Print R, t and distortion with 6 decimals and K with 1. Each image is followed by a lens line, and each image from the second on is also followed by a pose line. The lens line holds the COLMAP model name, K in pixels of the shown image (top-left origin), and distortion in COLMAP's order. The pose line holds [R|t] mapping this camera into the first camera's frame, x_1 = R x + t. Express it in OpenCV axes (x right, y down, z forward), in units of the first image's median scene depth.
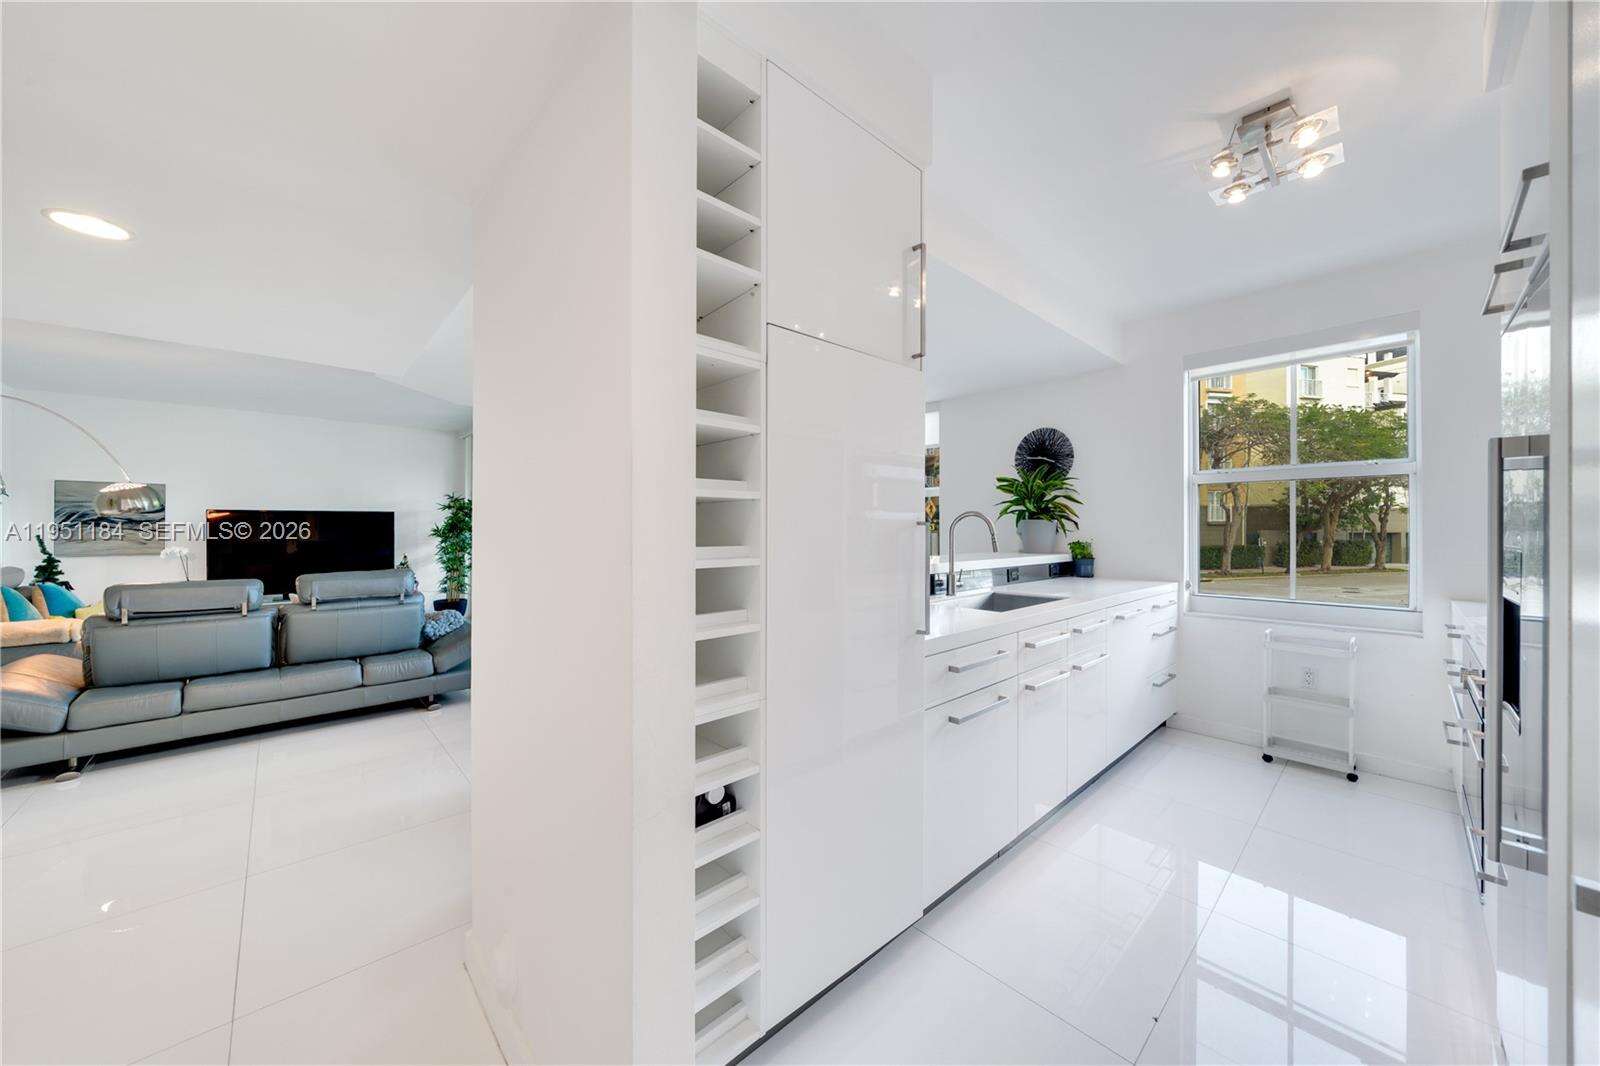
lens RADIAL K [[572.4, 0, 813.4], [0, 572.4, 526.4], [0, 0, 1]] dist [-0.002825, 0.000446]
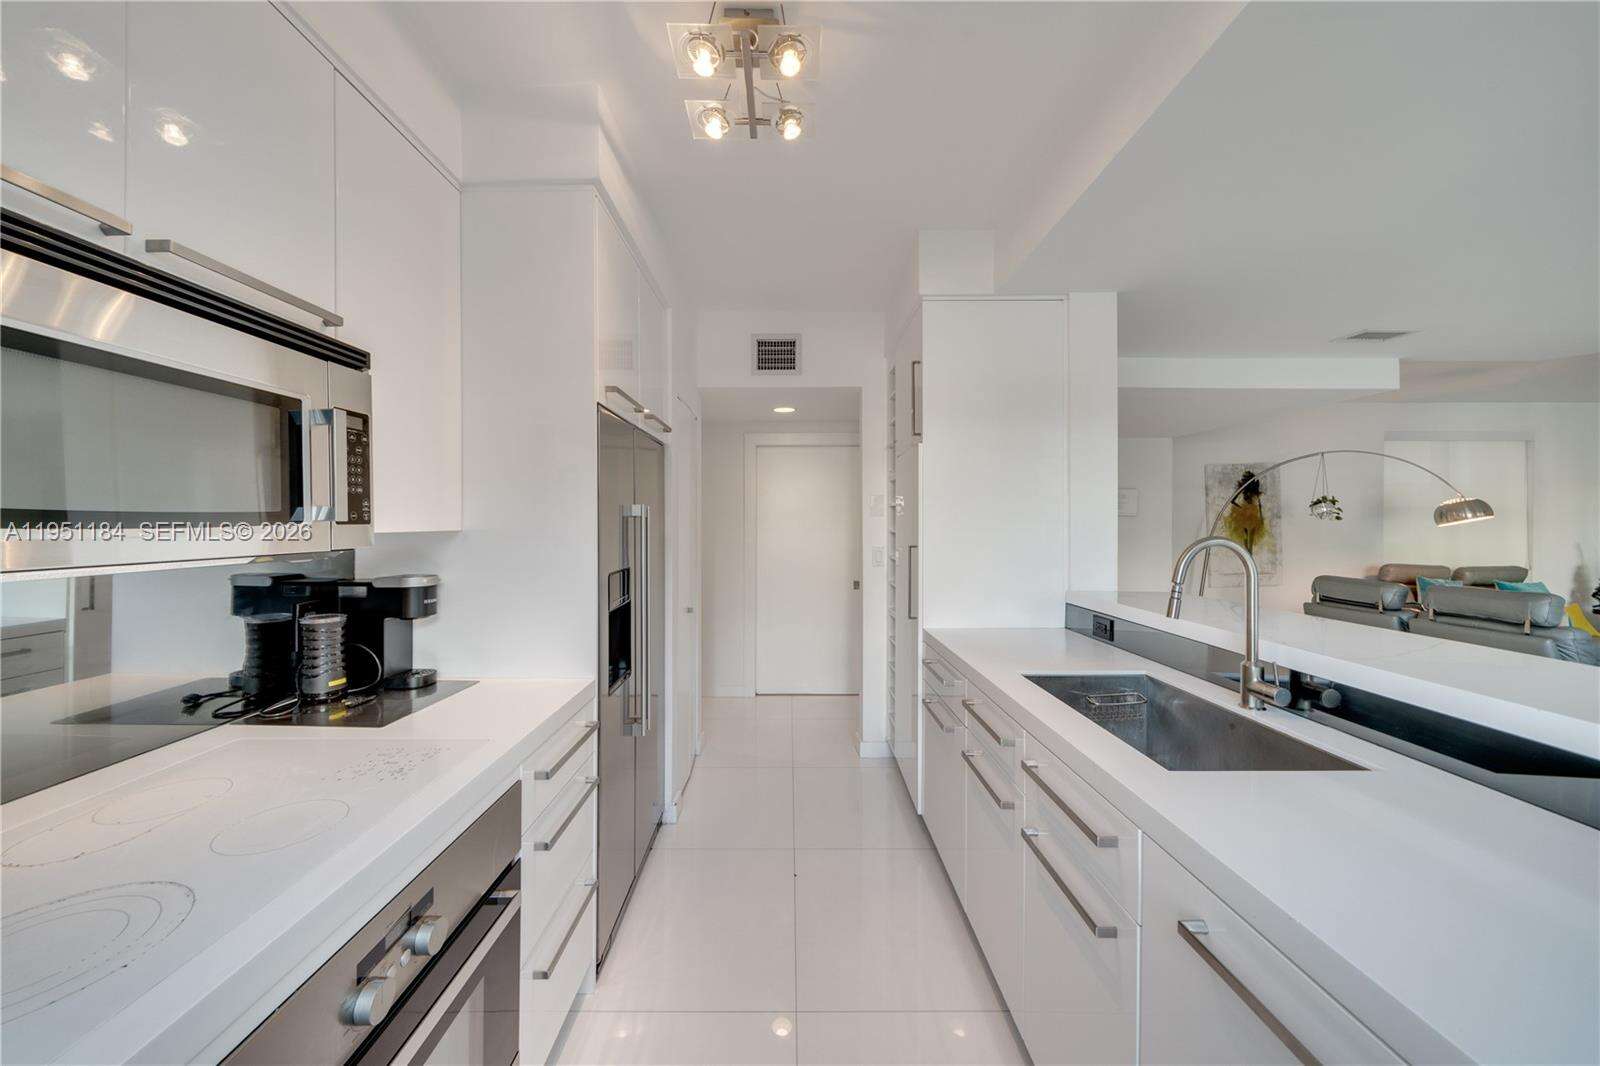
lens RADIAL K [[572.4, 0, 795.0], [0, 572.4, 525.1], [0, 0, 1]] dist [-0.002825, 0.000446]
pose [[-0.668468, 0.006018, -0.743717, 0.659164], [0.001404, 0.999976, 0.006830, -0.033439], [0.743740, 0.003521, -0.668460, 0.828238]]
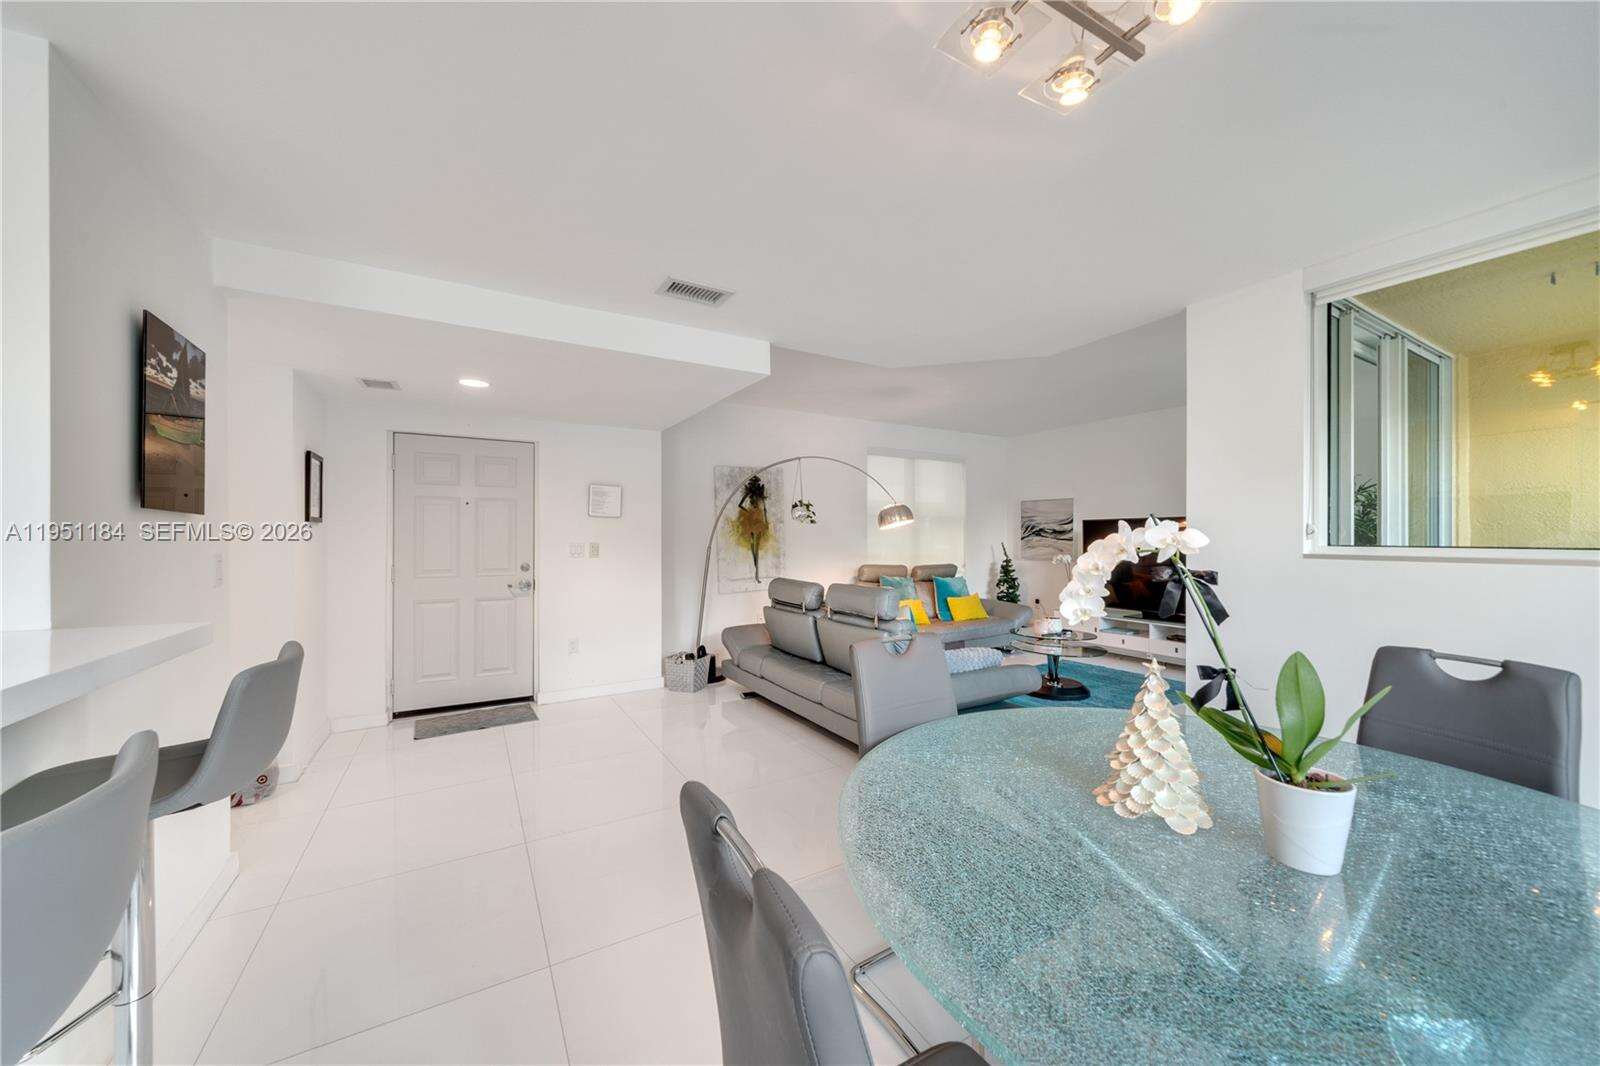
lens RADIAL K [[572.4, 0, 796.2], [0, 572.4, 535.8], [0, 0, 1]] dist [-0.002825, 0.000446]
pose [[-0.226211, 0.001877, -0.974076, 0.153115], [0.001465, 0.999998, 0.001586, -0.005369], [0.974077, -0.001069, -0.226214, 1.170106]]
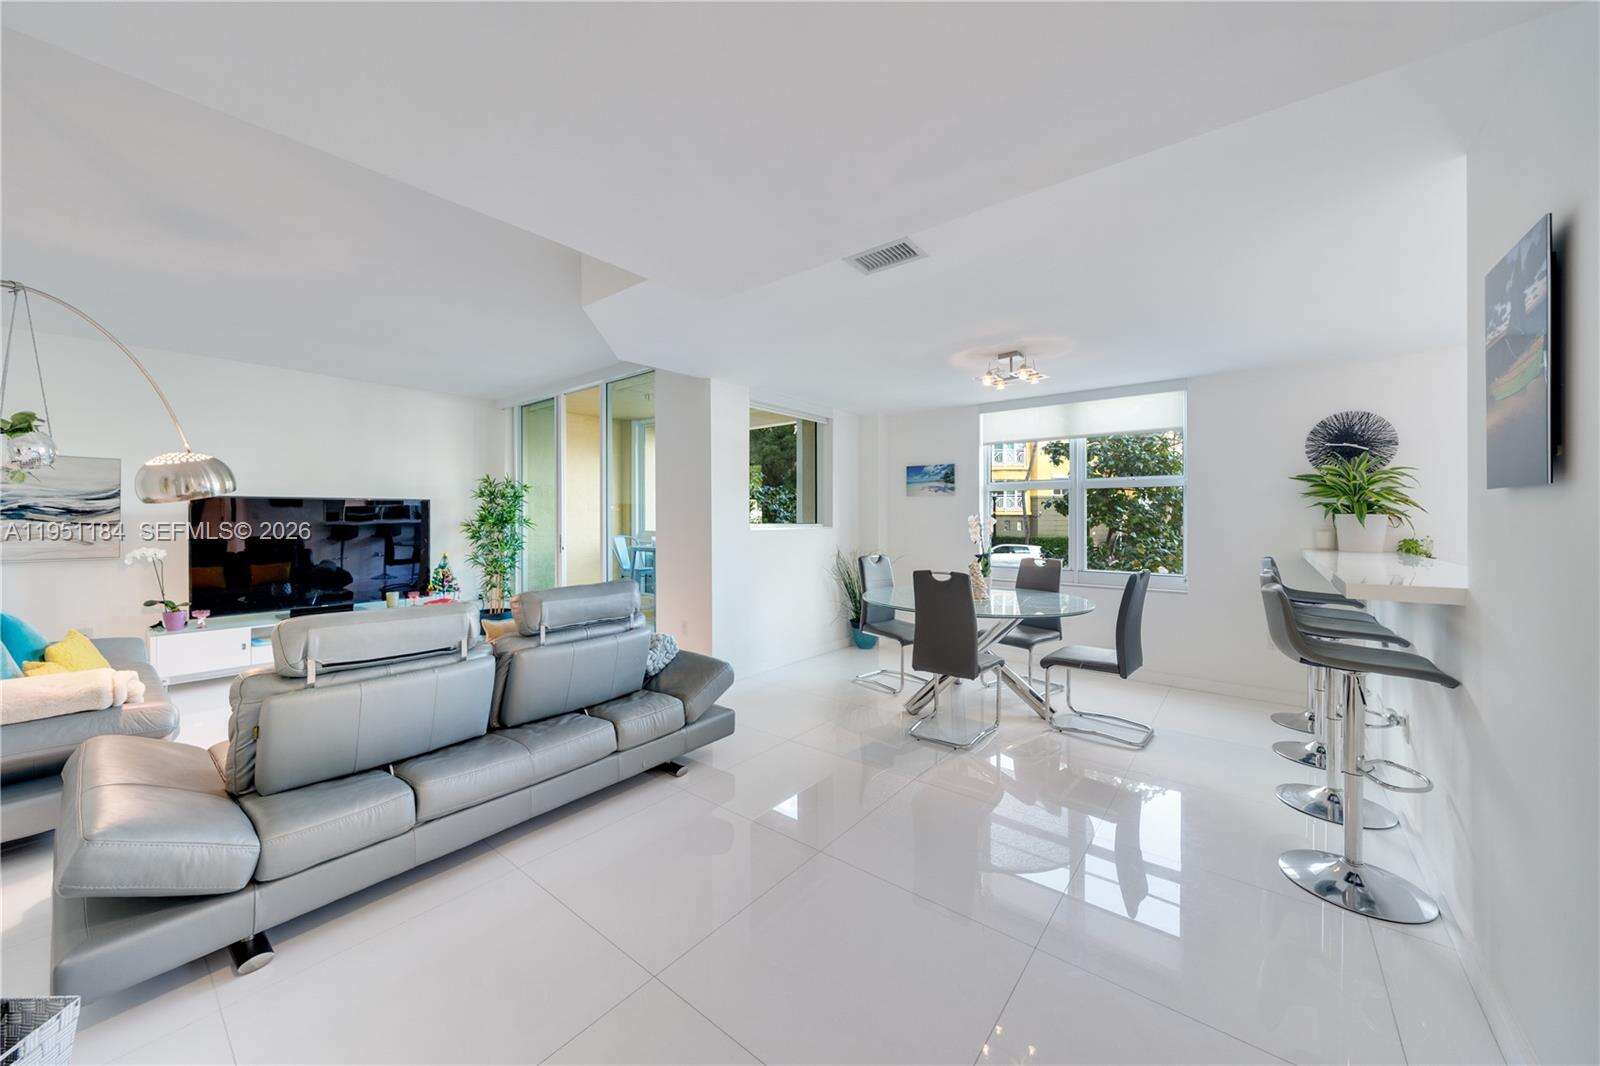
lens RADIAL K [[572.4, 0, 796.0], [0, 572.4, 523.5], [0, 0, 1]] dist [-0.002825, 0.000446]
pose [[0.988707, 0.000522, 0.149863, -0.673399], [-0.001753, 0.999966, 0.008082, -0.002649], [-0.149854, -0.008254, 0.988674, 0.283419]]
